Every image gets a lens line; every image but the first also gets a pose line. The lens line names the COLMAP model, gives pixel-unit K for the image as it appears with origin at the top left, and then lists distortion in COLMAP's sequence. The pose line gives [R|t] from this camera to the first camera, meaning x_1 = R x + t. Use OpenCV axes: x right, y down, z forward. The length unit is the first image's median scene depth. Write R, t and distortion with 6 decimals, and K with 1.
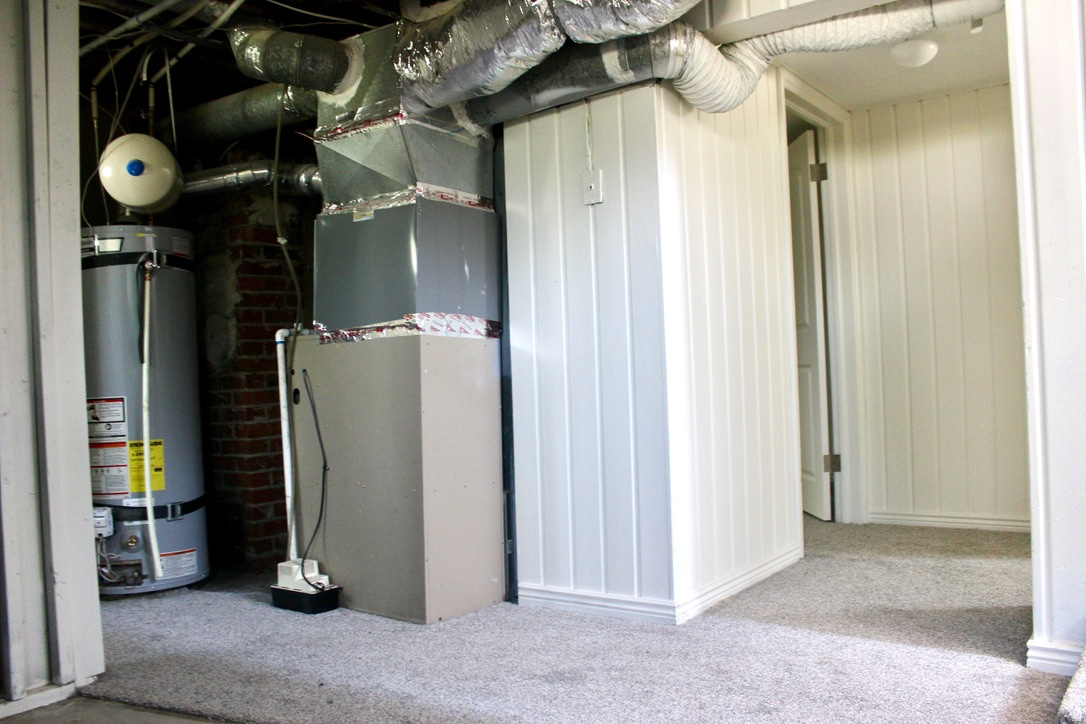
lens RADIAL K [[912.3, 0, 545.1], [0, 912.3, 363.9], [0, 0, 1]] dist [-0.160822, 0.141524]
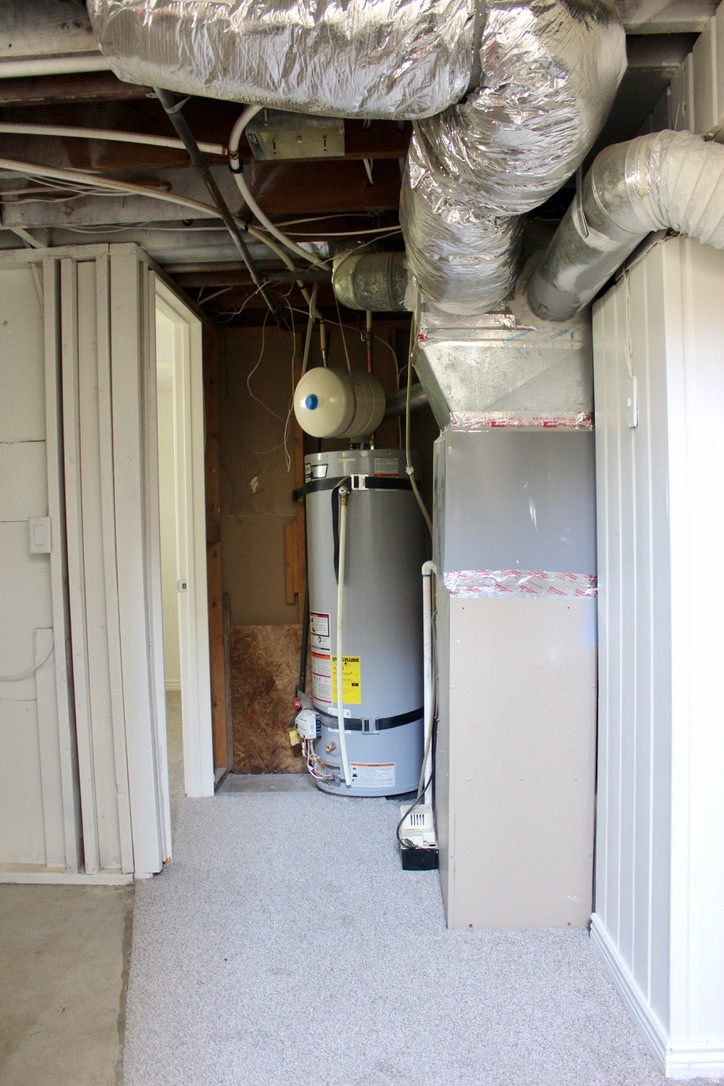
lens RADIAL K [[912.3, 0, 362.7], [0, 912.3, 548.0], [0, 0, 1]] dist [-0.160822, 0.141524]
pose [[0.578542, 0.058352, -0.813563, 0.442626], [0.011062, 0.996785, 0.079360, -0.129284], [0.815577, -0.054913, 0.576037, 0.402645]]
